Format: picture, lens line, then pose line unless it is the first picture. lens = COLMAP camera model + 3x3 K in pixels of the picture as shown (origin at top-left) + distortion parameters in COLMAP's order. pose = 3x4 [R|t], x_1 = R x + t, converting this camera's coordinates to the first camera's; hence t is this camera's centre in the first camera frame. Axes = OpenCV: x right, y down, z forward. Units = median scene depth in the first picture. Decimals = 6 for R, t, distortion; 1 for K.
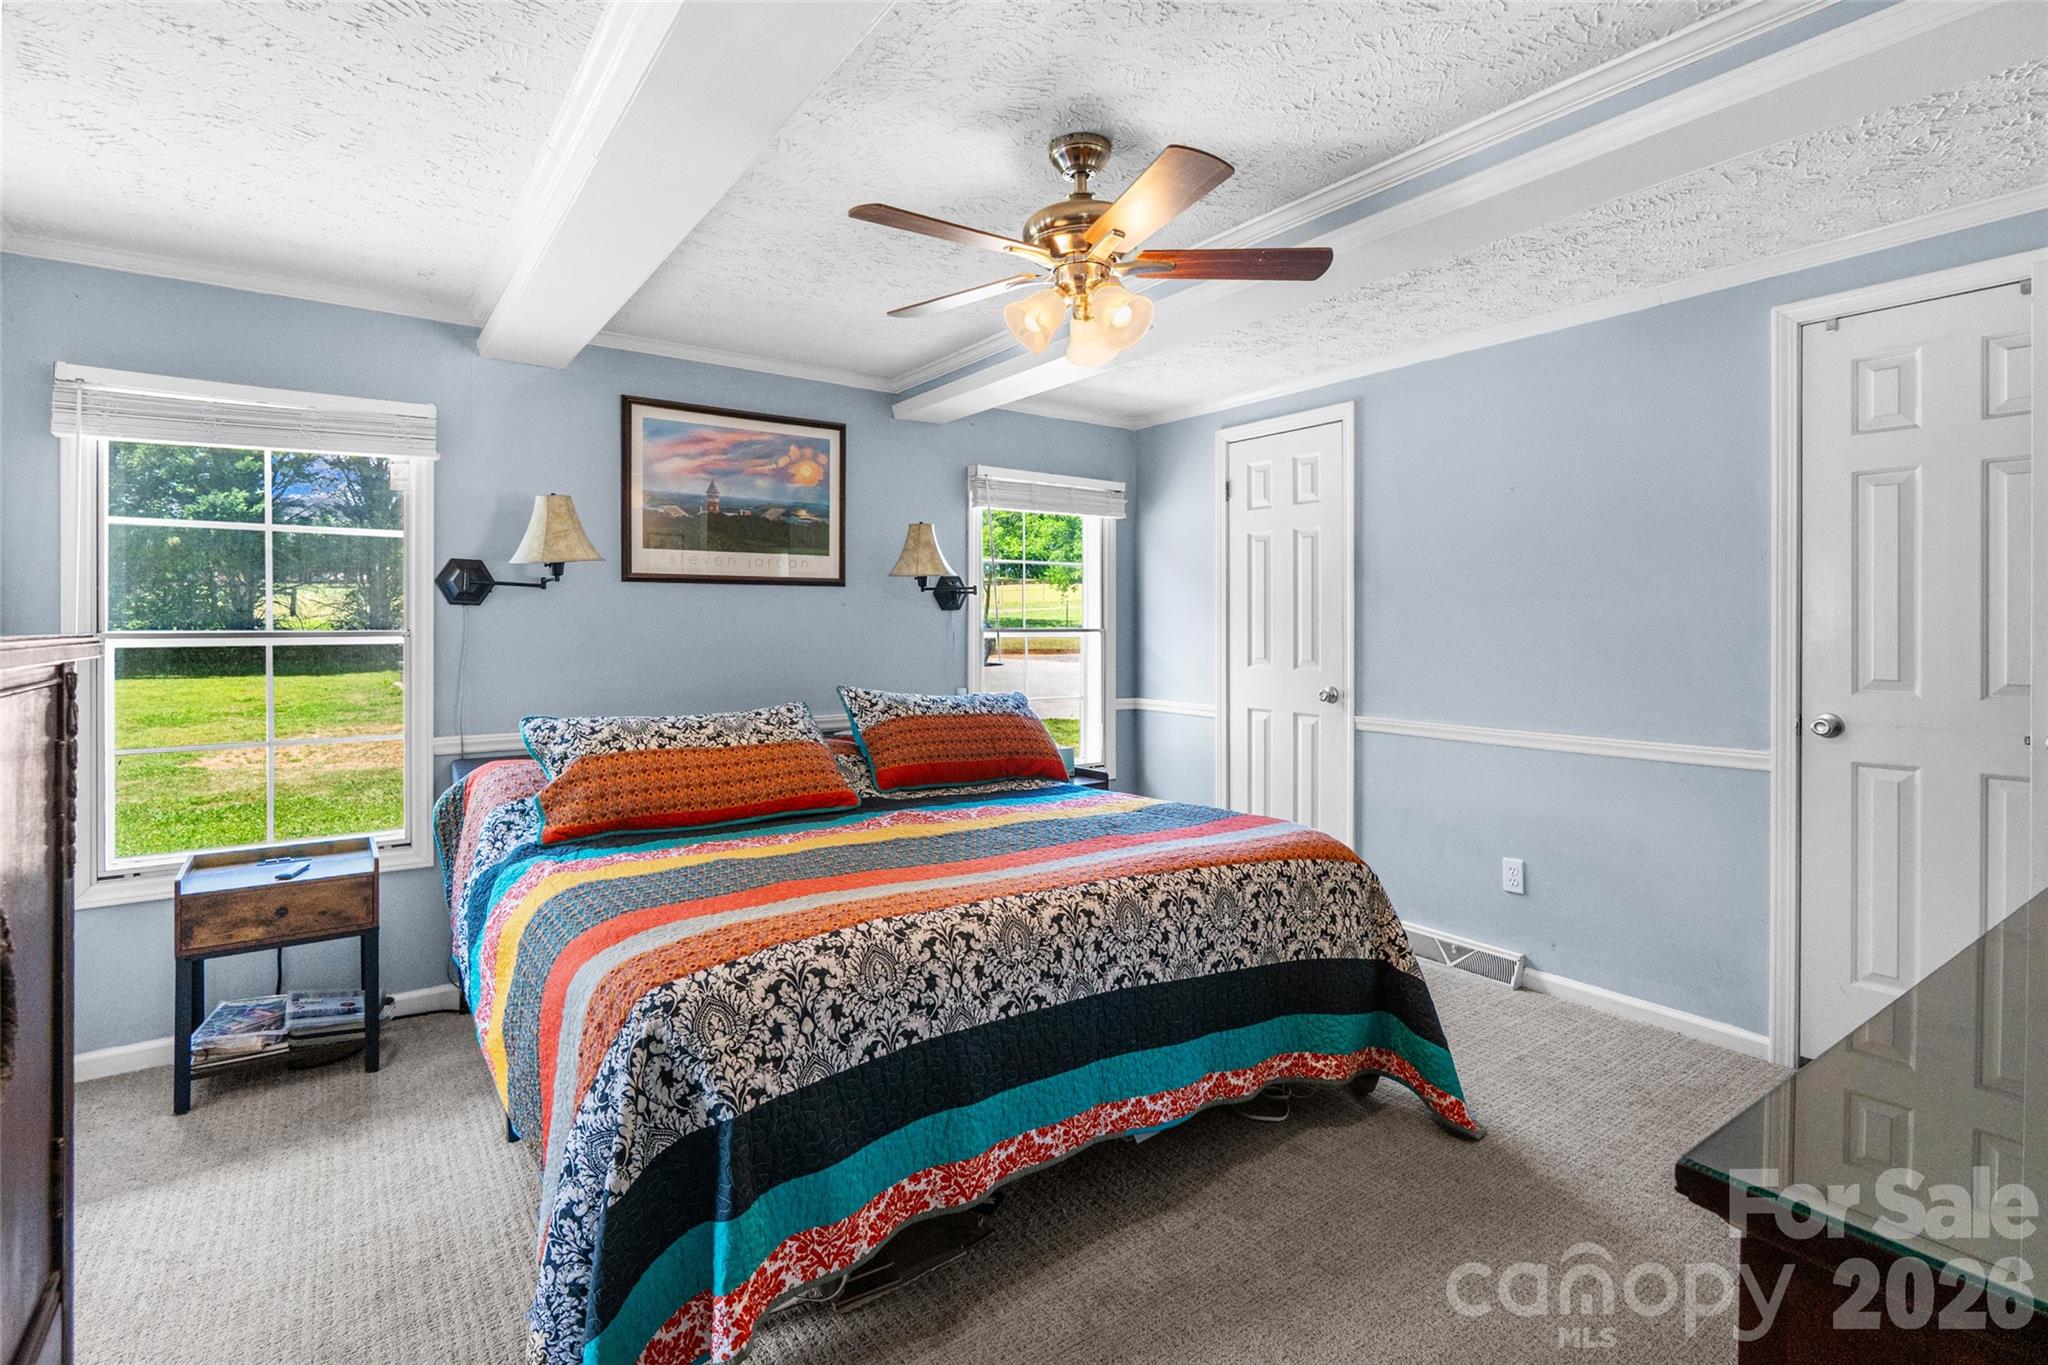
lens RADIAL K [[966.7, 0, 972.3], [0, 966.7, 642.5], [0, 0, 1]] dist [-0.020716, -0.000111]
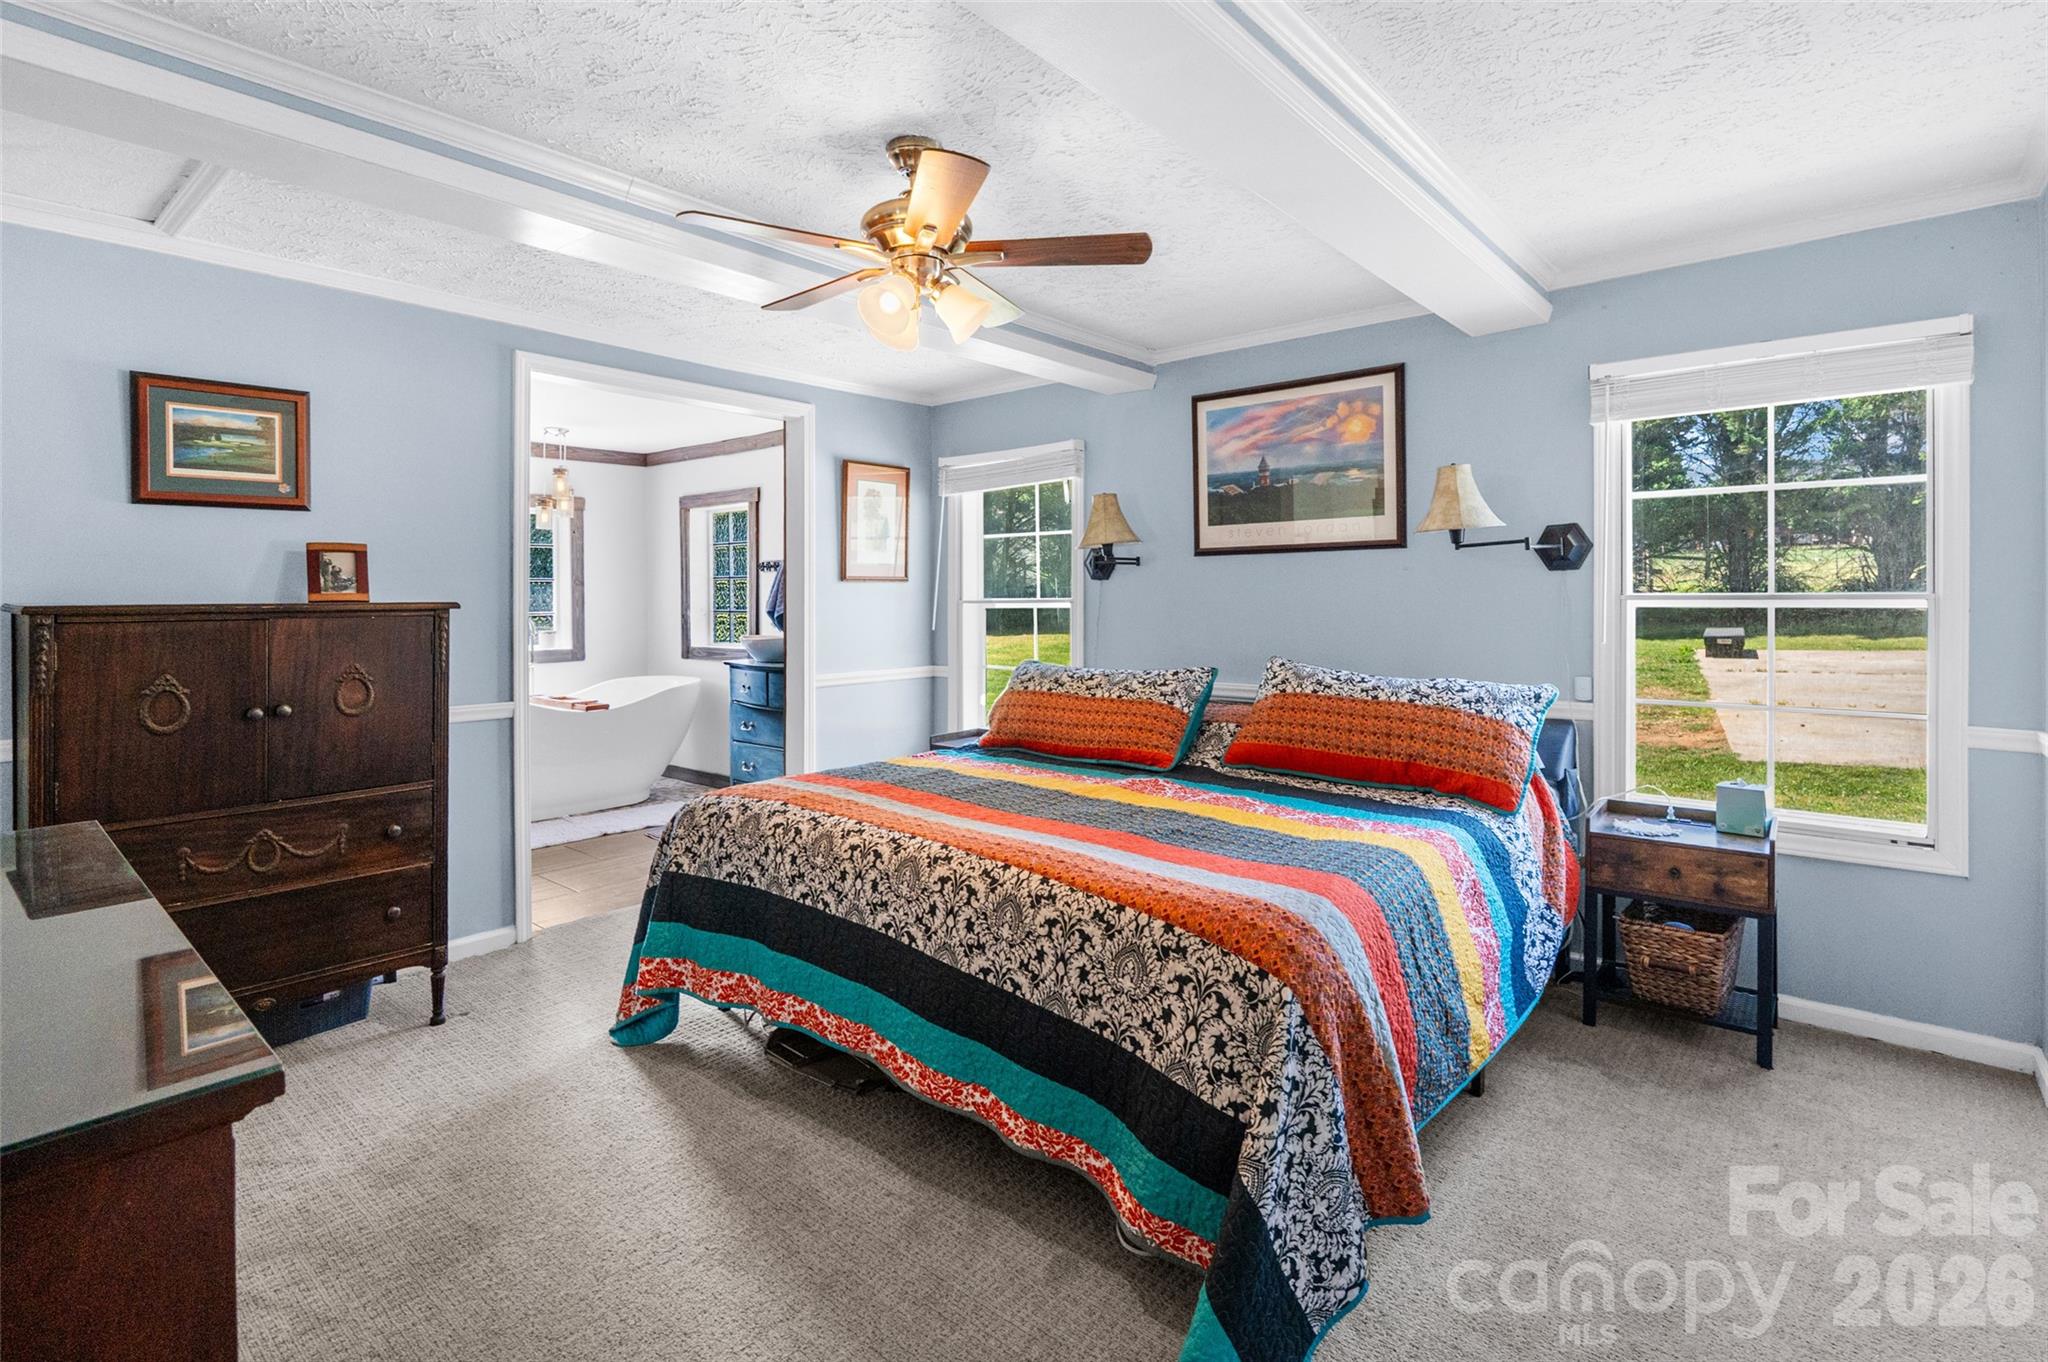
lens RADIAL K [[971.8, 0, 1022.6], [0, 971.8, 598.0], [0, 0, 1]] dist [-0.018656, -0.000138]
pose [[0.256068, 0.000530, -0.966659, 0.688812], [-0.007160, 0.999973, -0.001348, -0.009448], [0.966632, 0.007266, 0.256065, 0.480310]]
